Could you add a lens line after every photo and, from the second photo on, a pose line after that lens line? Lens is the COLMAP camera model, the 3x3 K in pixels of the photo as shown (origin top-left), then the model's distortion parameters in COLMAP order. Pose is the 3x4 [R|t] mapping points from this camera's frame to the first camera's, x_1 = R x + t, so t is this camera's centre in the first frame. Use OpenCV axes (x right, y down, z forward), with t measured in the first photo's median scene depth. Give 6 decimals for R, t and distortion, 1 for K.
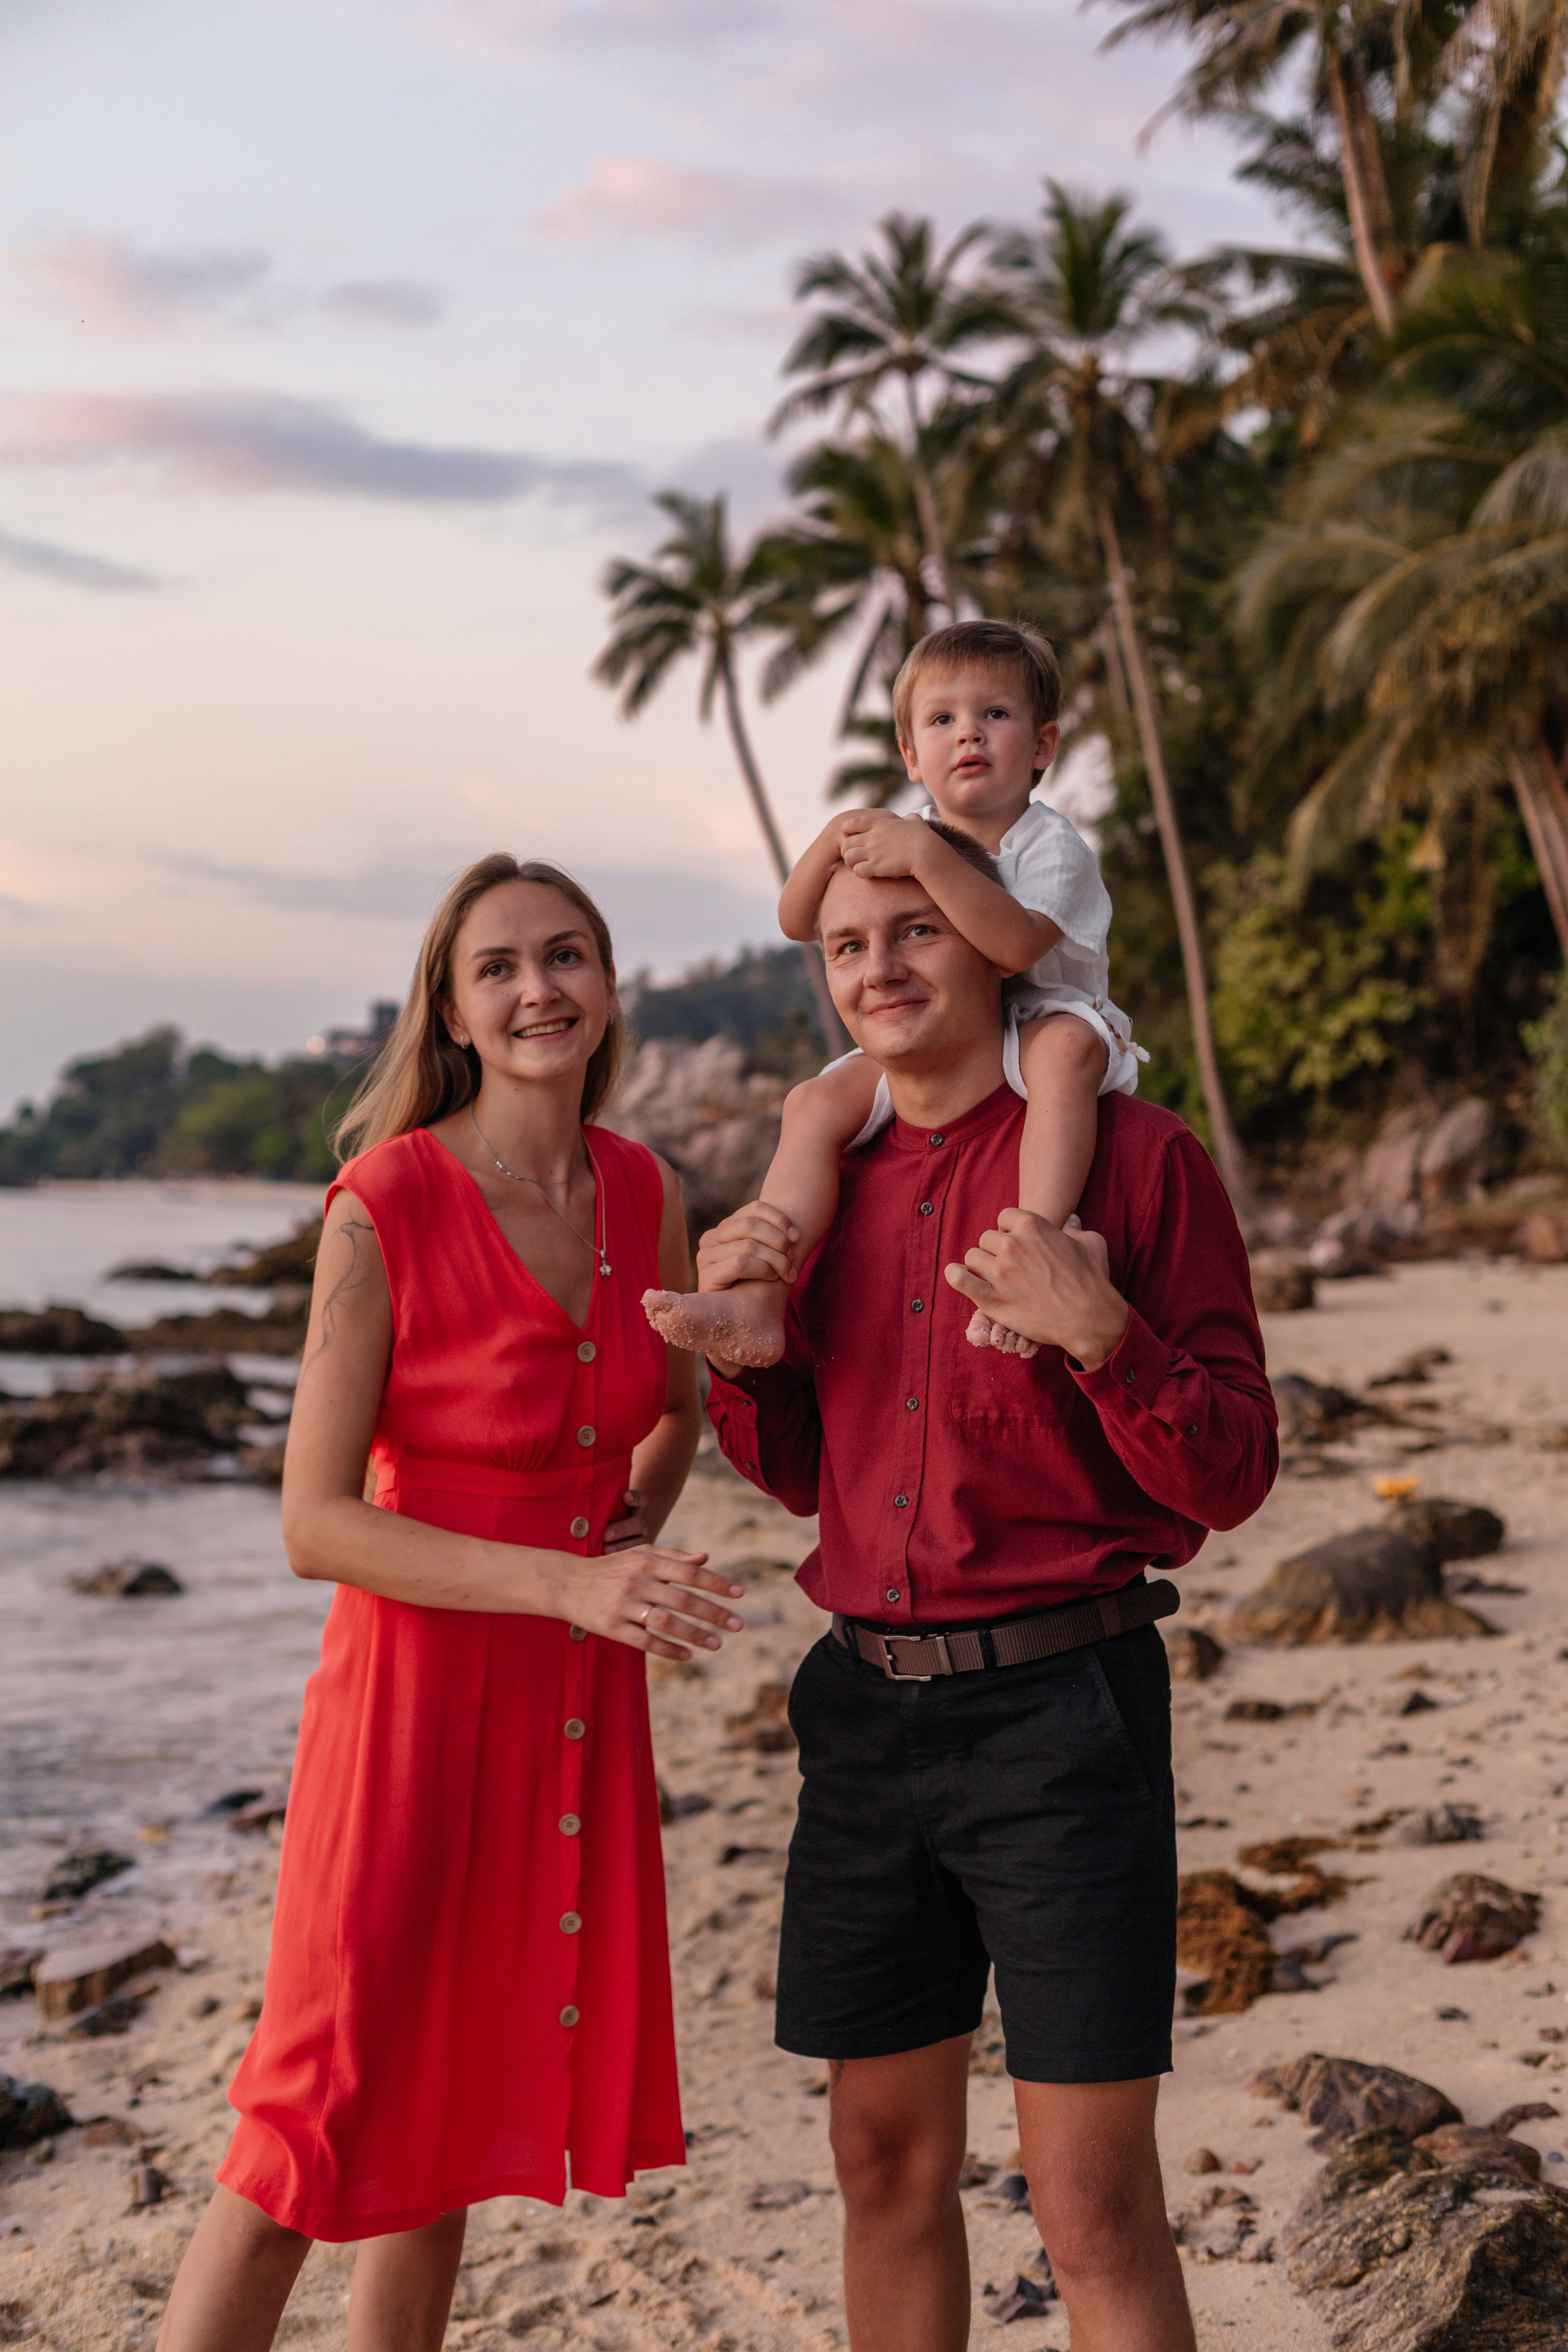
lens RADIAL K [[3413.2, 0, 784.3], [0, 3413.2, 1178.3], [0, 0, 1]] dist [-0.147793, 0.142146]
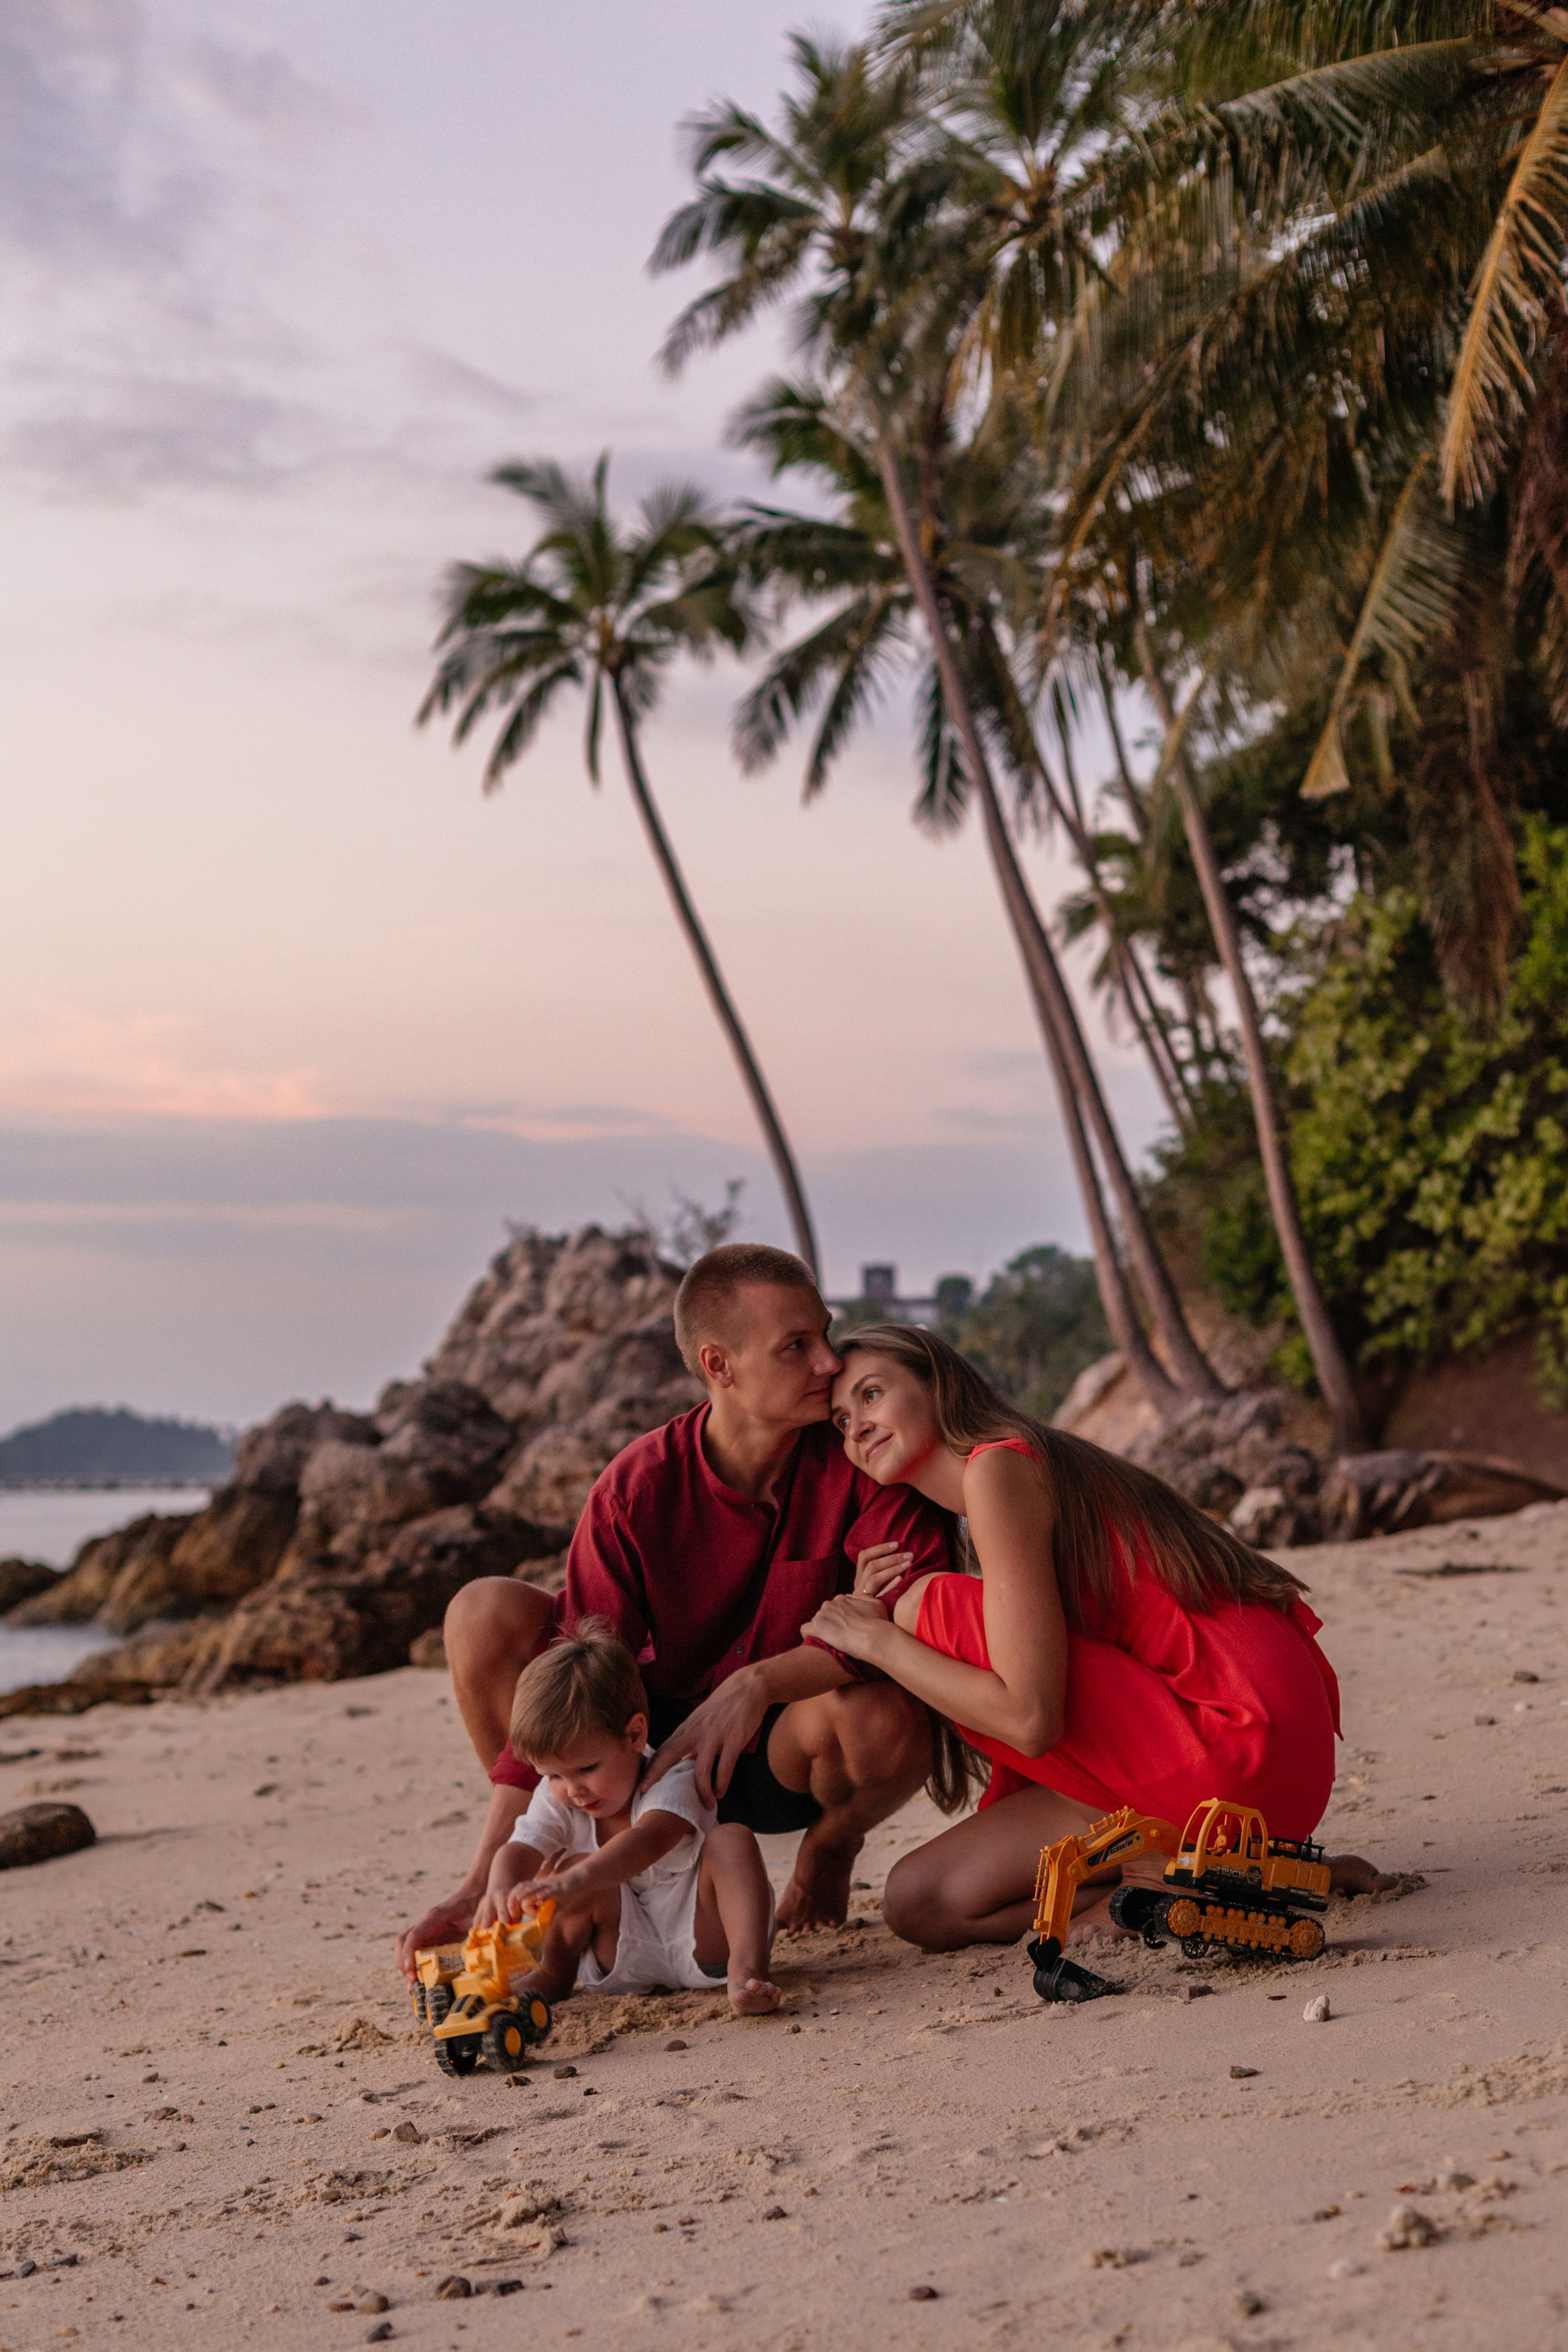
lens RADIAL K [[3641.2, 0, 721.1], [0, 3641.2, 1265.7], [0, 0, 1]] dist [-0.140154, 0.038325]
pose [[0.983416, -0.050914, -0.174071, 0.141747], [0.041837, 0.997586, -0.055430, 0.009396], [0.176473, 0.047228, 0.983172, 0.304123]]
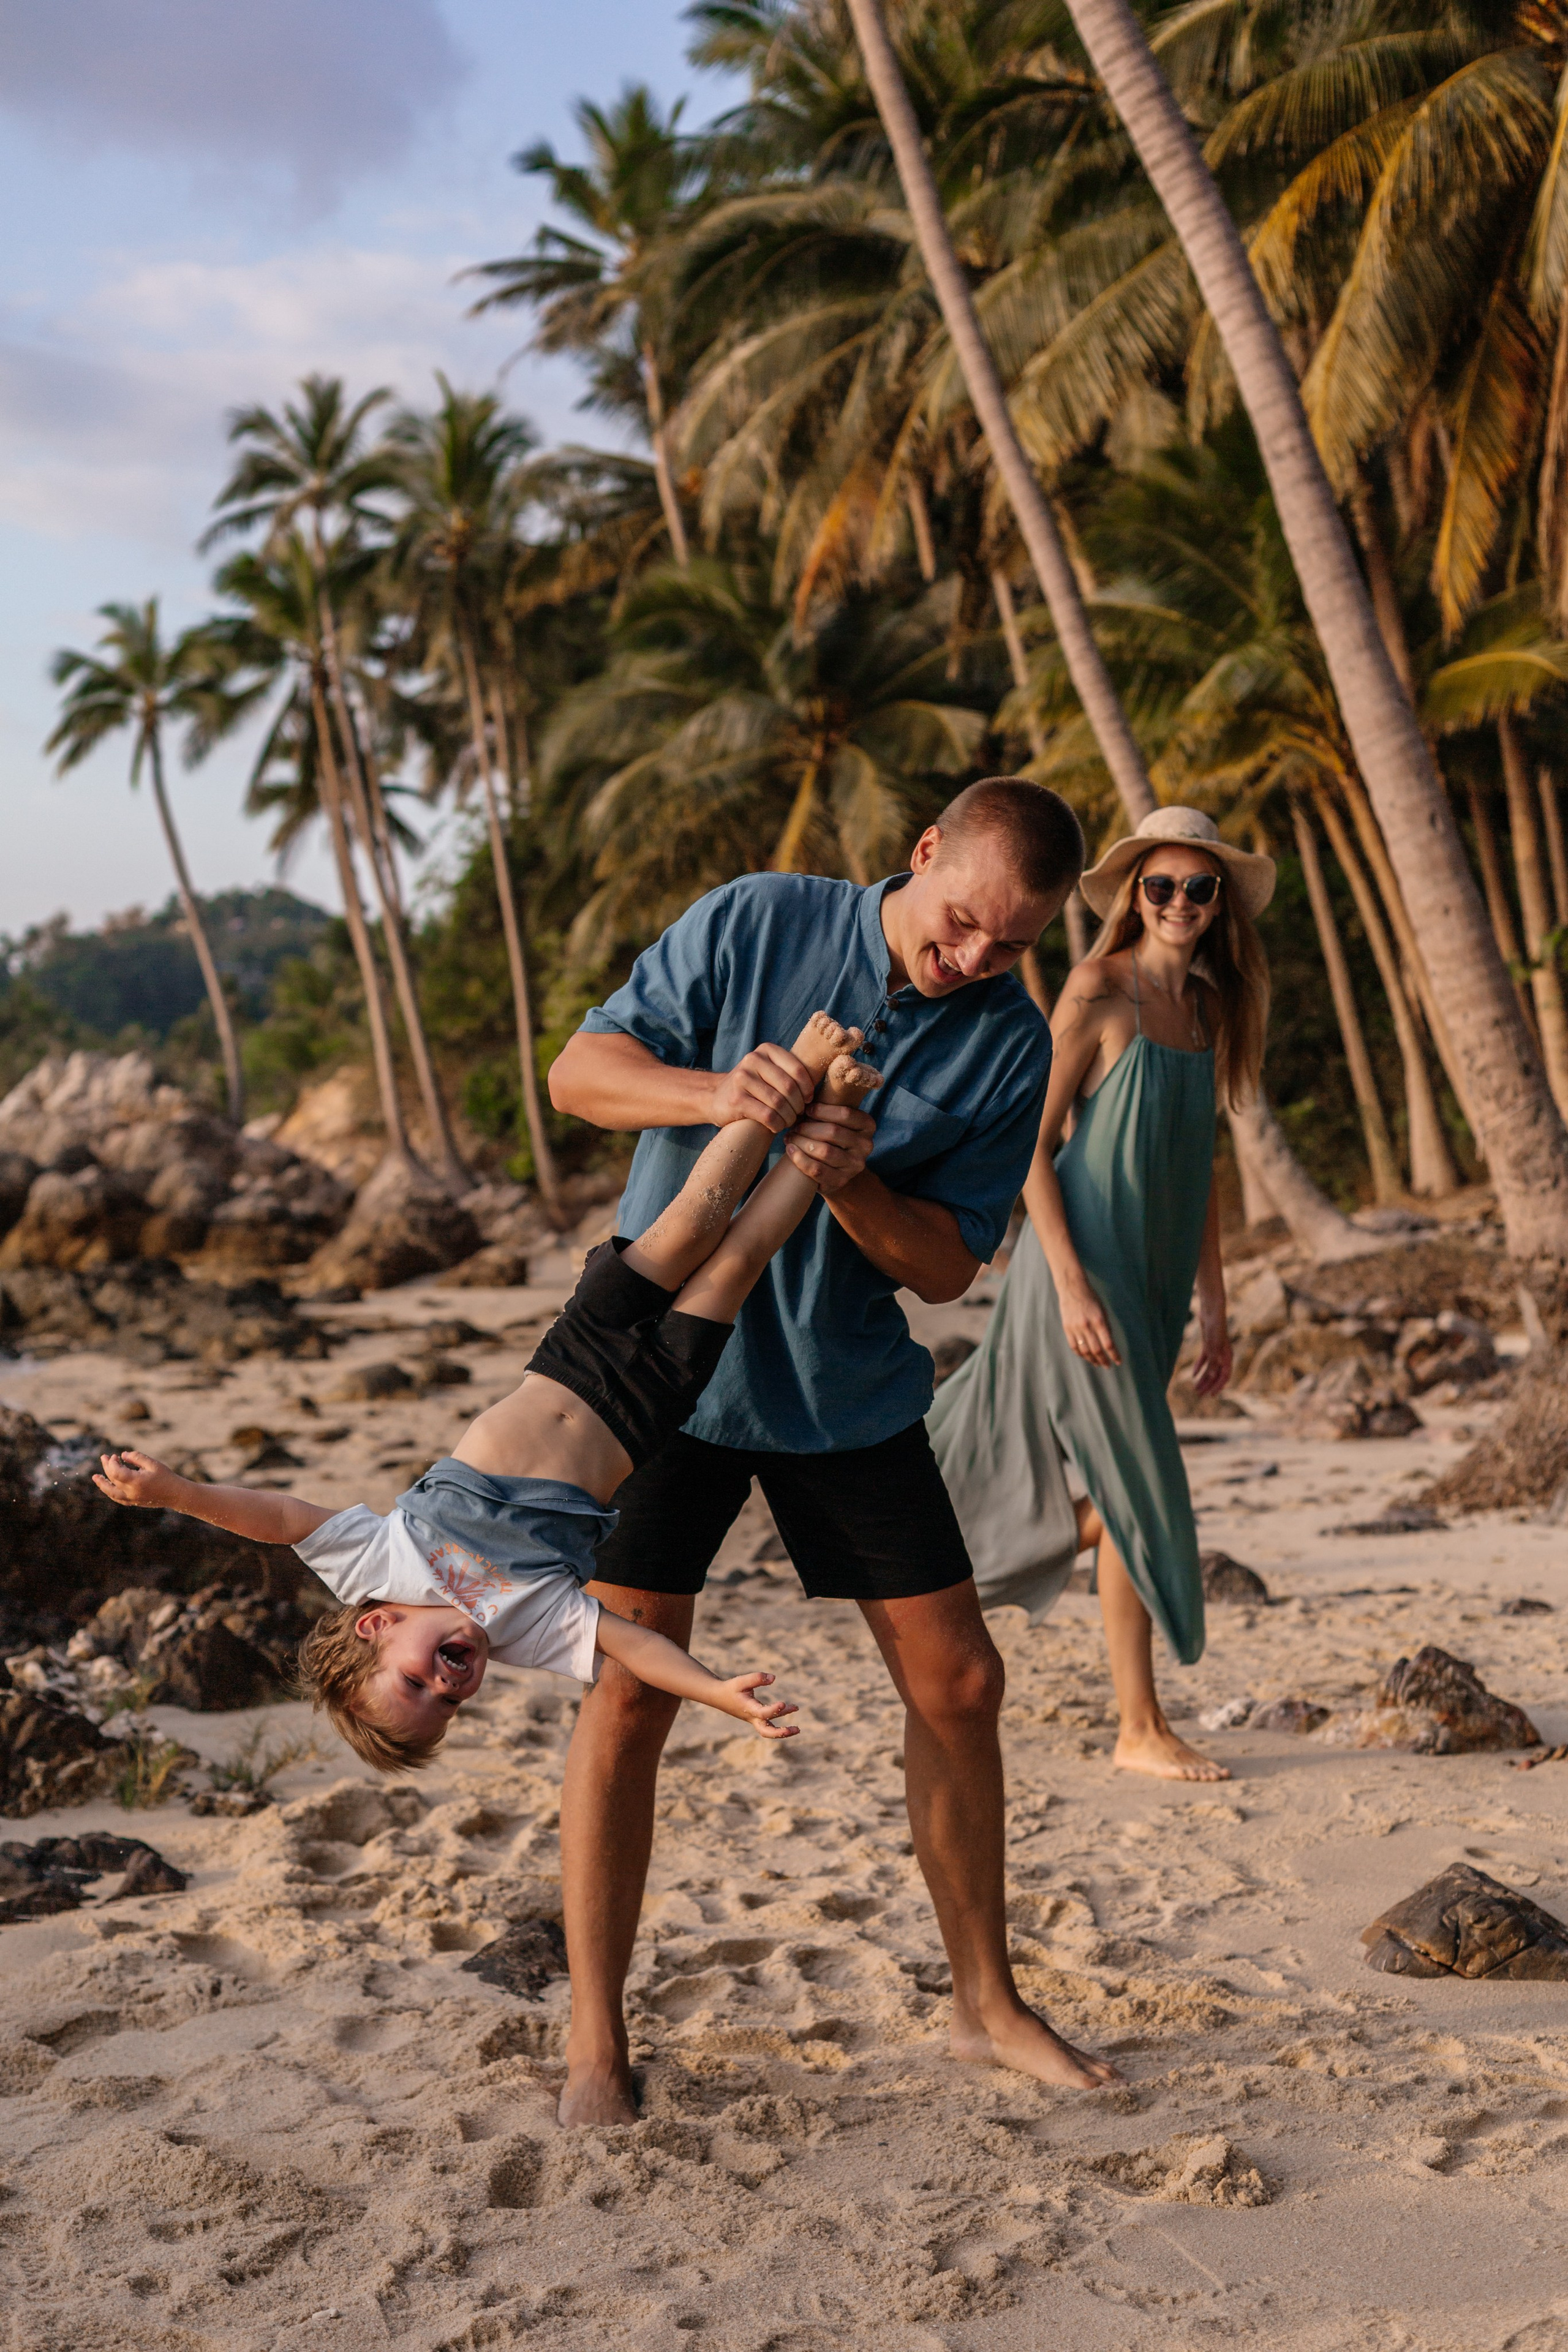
lens RADIAL K [[3763.4, 0, 706.8], [0, 3763.4, 1176.5], [0, 0, 1]] dist [-0.145273, 0.146180]
pose [[0.990167, 0.041882, 0.133470, 0.006773], [-0.042629, 0.999087, 0.002742, -0.010452], [-0.133234, -0.008405, 0.991049, -0.374284]]
